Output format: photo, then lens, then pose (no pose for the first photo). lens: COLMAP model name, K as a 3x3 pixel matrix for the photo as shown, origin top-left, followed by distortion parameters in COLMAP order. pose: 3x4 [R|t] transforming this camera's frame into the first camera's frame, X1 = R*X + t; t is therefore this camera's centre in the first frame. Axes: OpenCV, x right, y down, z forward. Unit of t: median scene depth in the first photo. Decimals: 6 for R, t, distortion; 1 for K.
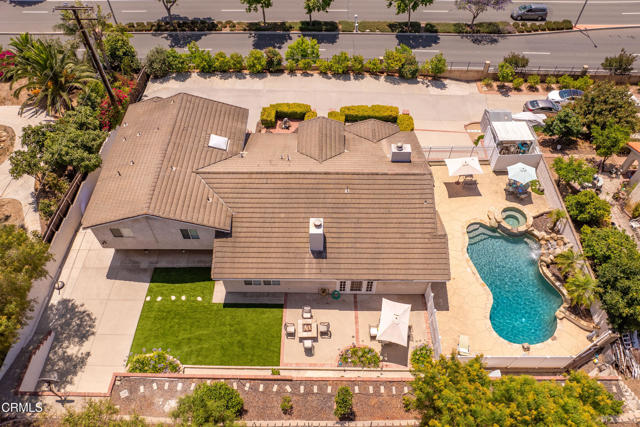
lens RADIAL K [[450.2, 0, 320.3], [0, 450.2, 237.6], [0, 0, 1]] dist [-0.053745, 0.024438]
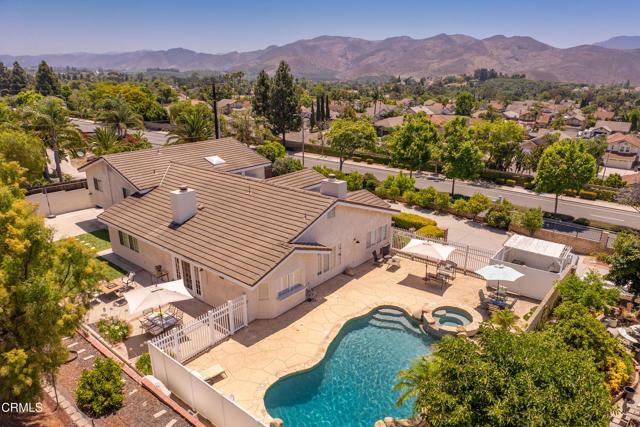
lens RADIAL K [[450.2, 0, 320.3], [0, 450.2, 237.6], [0, 0, 1]] dist [-0.053745, 0.024438]
pose [[0.773165, 0.229367, -0.591276, 0.631170], [-0.511946, 0.776009, -0.368403, 0.197110], [0.374336, 0.587537, 0.717407, 0.393655]]
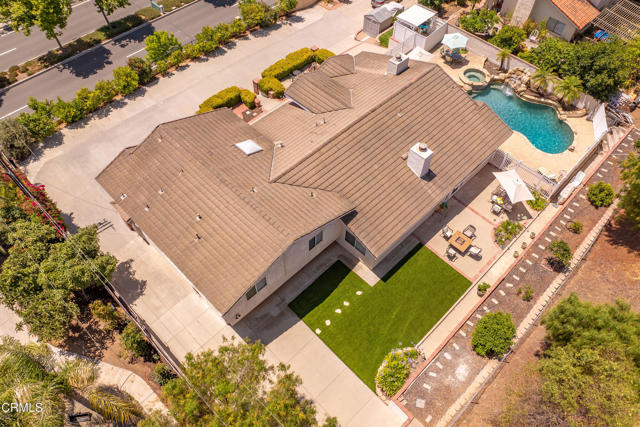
lens RADIAL K [[450.2, 0, 320.3], [0, 450.2, 237.6], [0, 0, 1]] dist [-0.053745, 0.024438]
pose [[0.703470, -0.589083, 0.397632, -0.543326], [0.566314, 0.802646, 0.187210, -0.148585], [-0.429440, 0.093488, 0.898243, 0.174460]]
